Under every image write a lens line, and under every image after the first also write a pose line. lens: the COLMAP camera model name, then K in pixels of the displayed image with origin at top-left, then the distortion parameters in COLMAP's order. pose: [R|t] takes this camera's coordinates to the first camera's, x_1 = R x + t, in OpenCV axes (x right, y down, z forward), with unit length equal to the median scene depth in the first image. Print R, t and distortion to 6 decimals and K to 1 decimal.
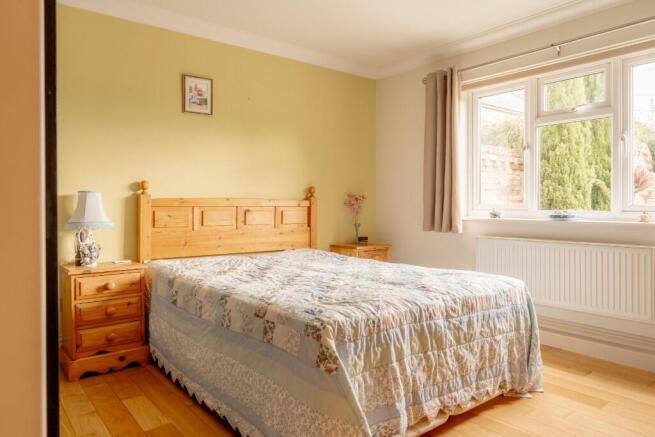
lens RADIAL K [[438.6, 0, 328.2], [0, 438.6, 215.3], [0, 0, 1]] dist [0.000721, -0.014909]
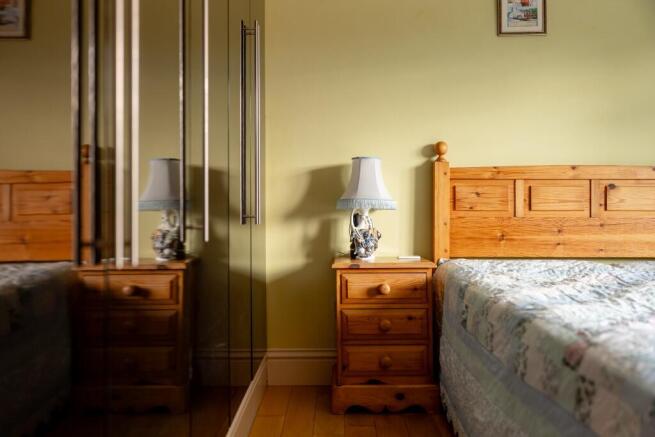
lens RADIAL K [[606.6, 0, 322.0], [0, 606.6, 191.4], [0, 0, 1]] dist [-0.009145, 0.000000]
pose [[0.774269, -0.010728, -0.632765, 0.041073], [-0.011027, 0.999476, -0.030438, 0.033542], [0.632760, 0.030545, 0.773745, 0.169348]]
